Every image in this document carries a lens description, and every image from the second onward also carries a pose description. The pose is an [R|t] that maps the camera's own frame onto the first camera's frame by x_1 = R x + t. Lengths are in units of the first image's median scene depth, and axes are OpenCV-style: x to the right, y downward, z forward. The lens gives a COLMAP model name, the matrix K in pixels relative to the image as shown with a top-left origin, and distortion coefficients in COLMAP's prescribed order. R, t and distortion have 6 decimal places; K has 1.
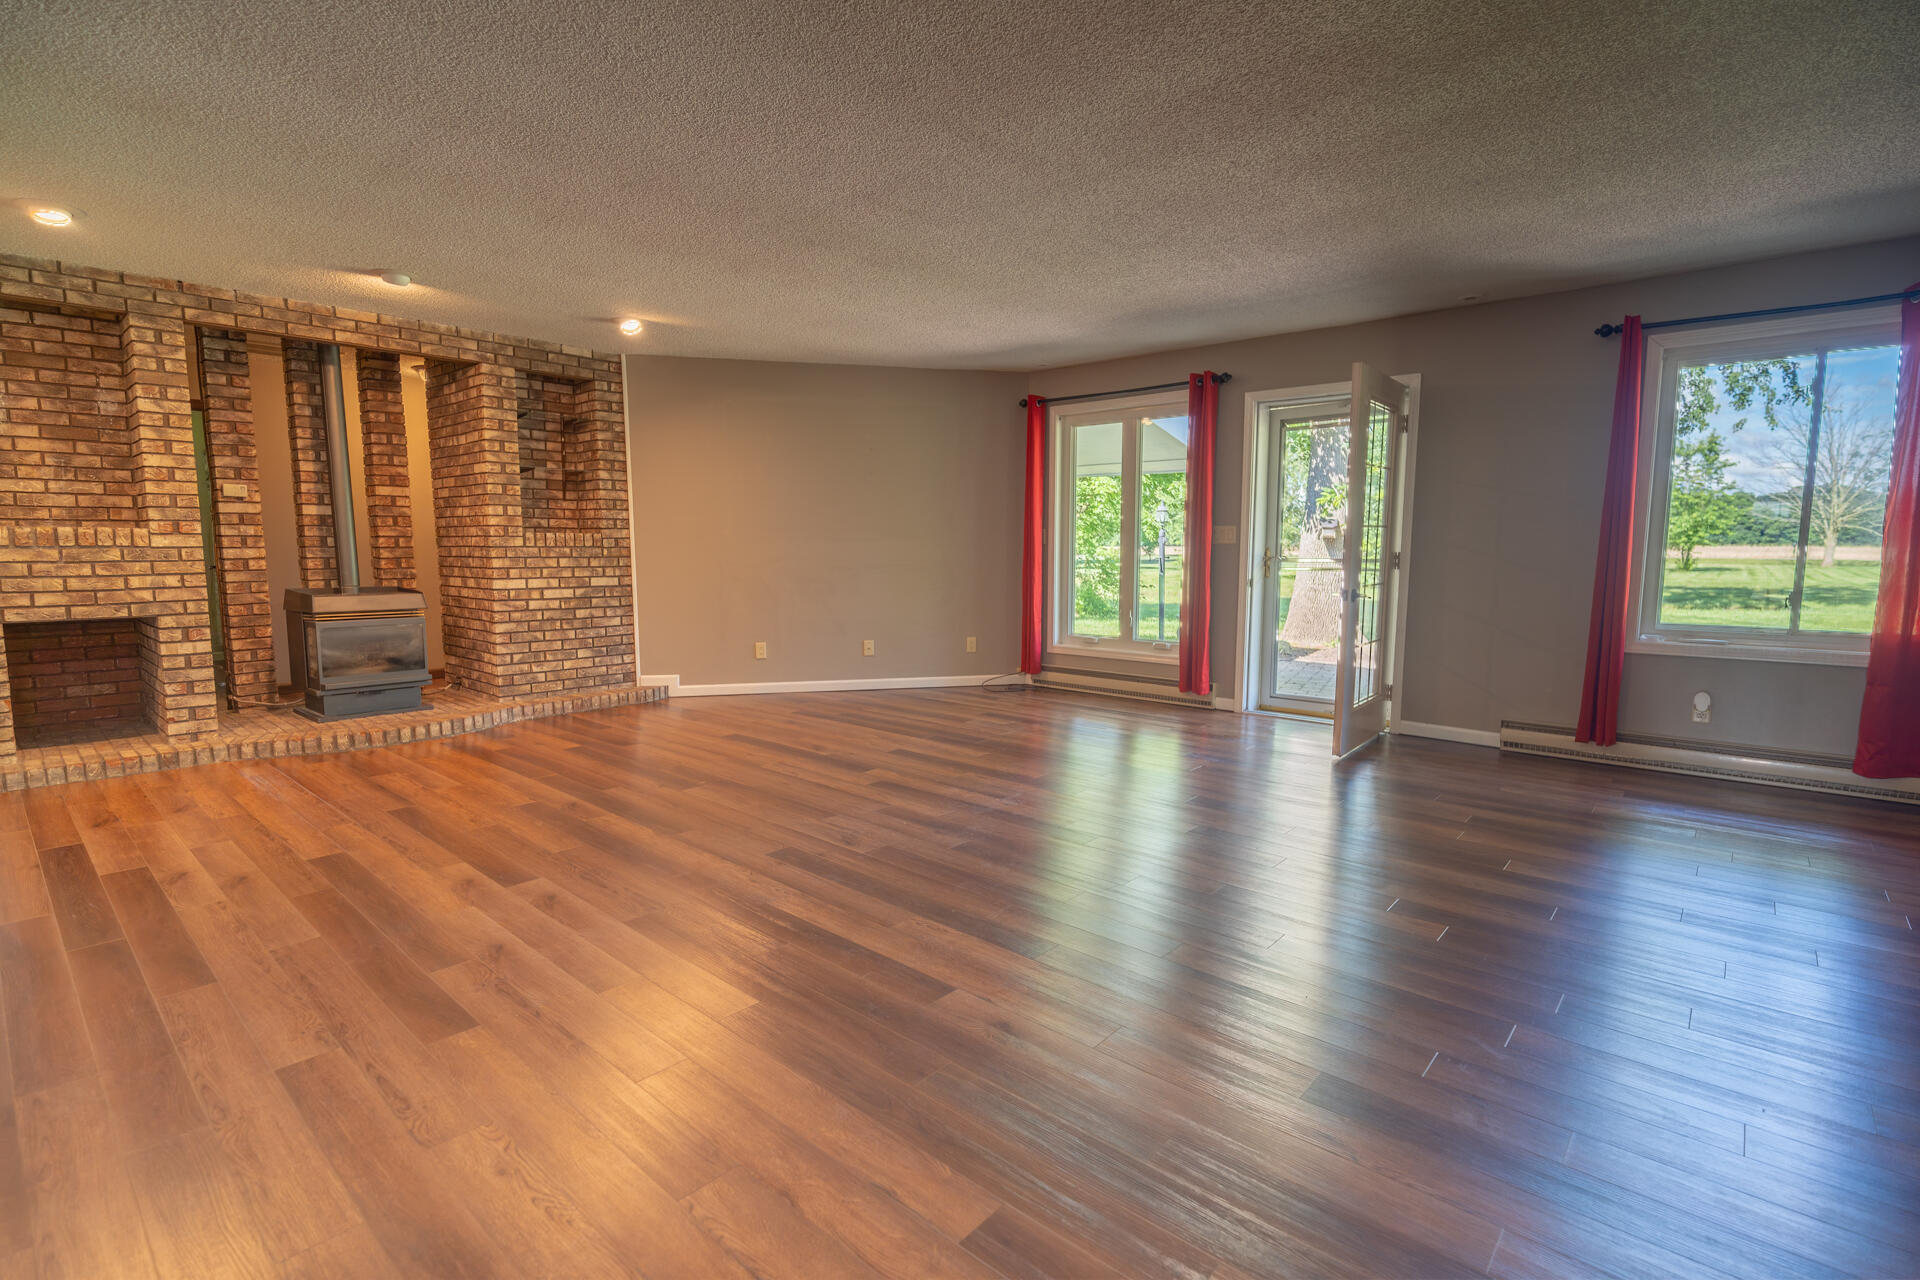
lens RADIAL K [[900.7, 0, 960.0], [0, 900.7, 640.0], [0, 0, 1]] dist [-0.002071, -0.000951]
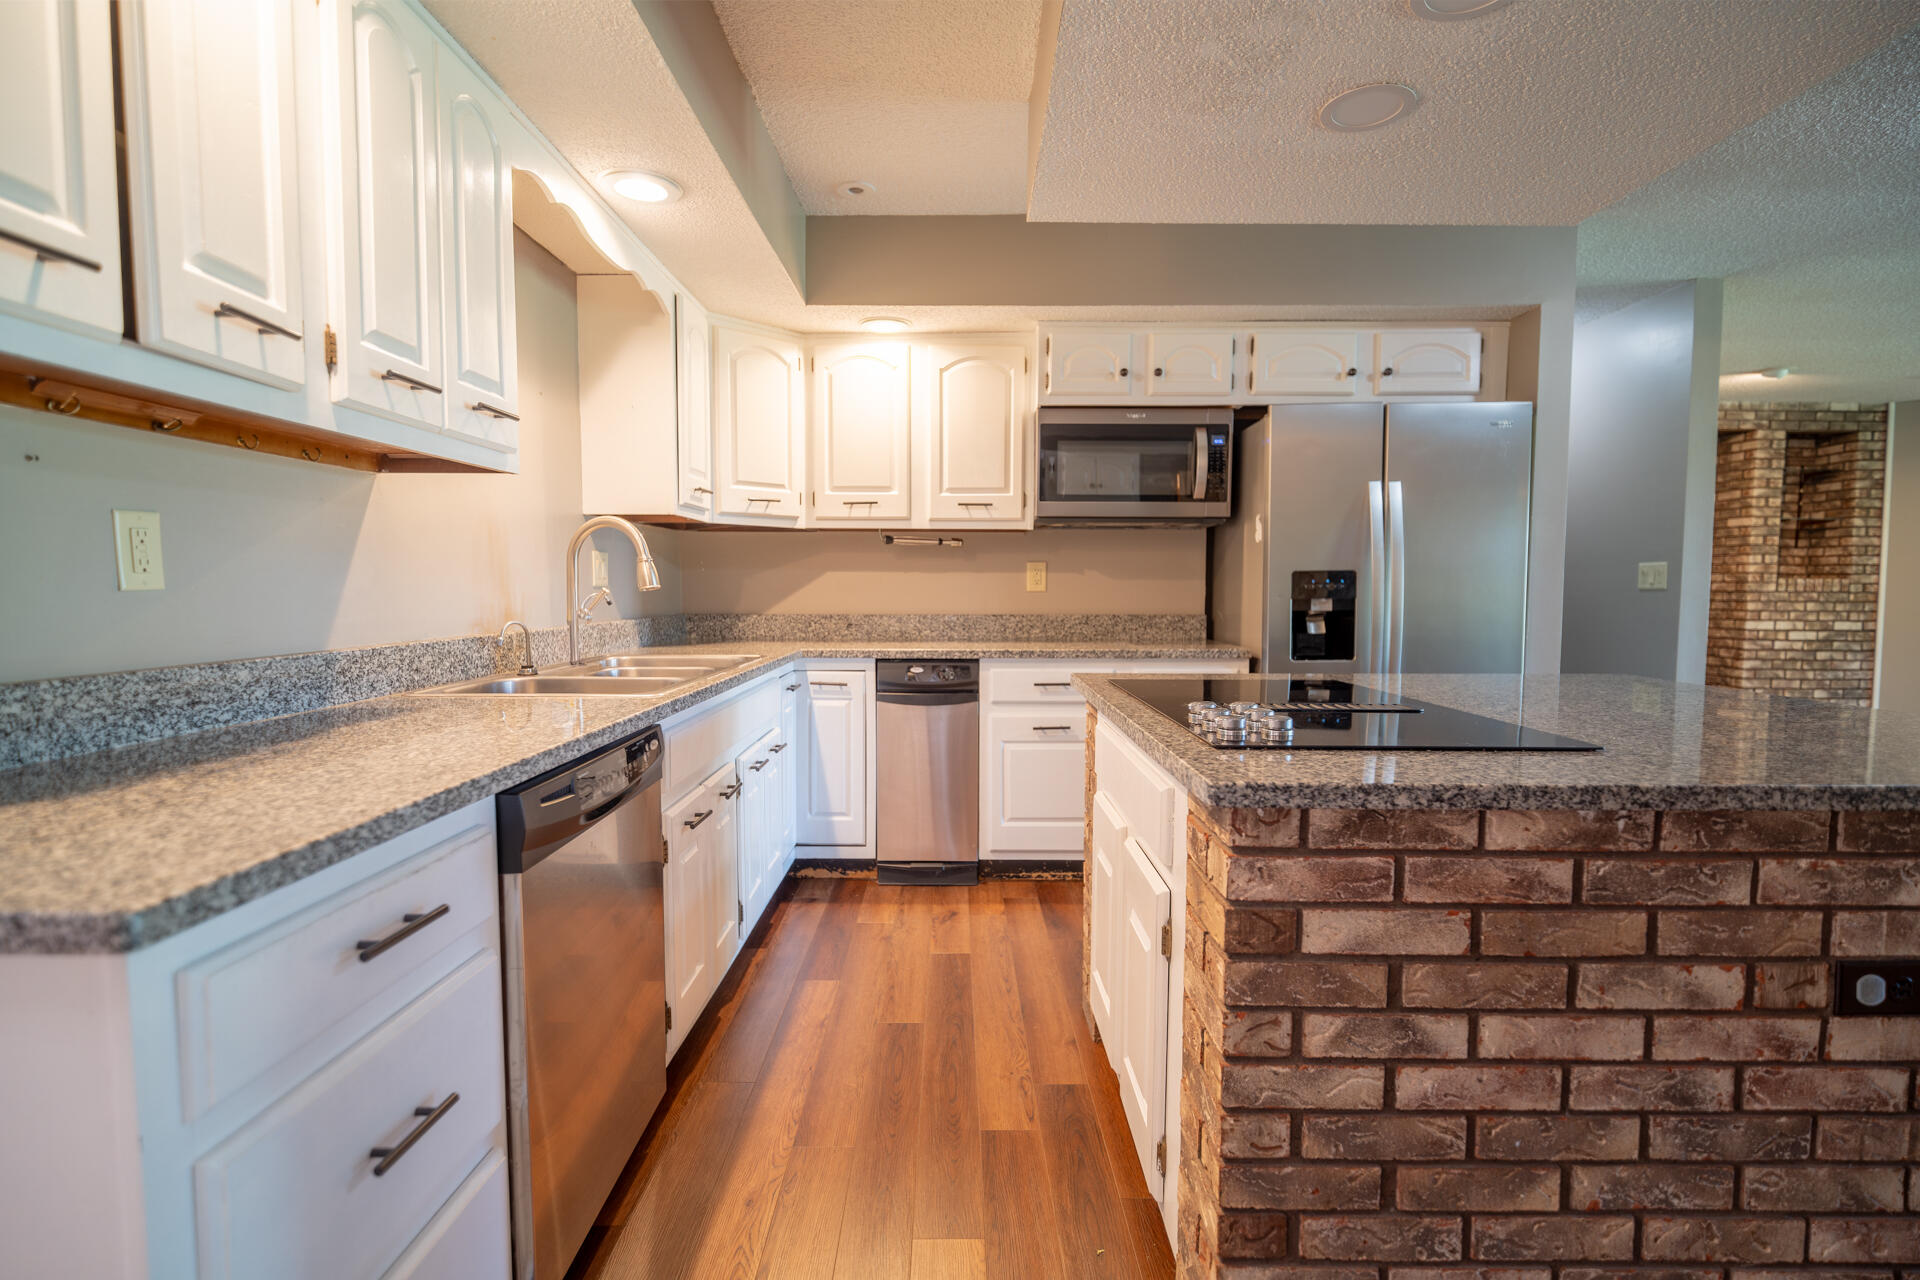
lens RADIAL K [[900.7, 0, 960.0], [0, 900.7, 640.0], [0, 0, 1]] dist [-0.002071, -0.000951]
pose [[0.661656, 0.042108, -0.748624, -0.307566], [-0.080799, 0.996612, -0.015355, 0.049673], [0.745441, 0.070648, 0.662817, -0.438910]]
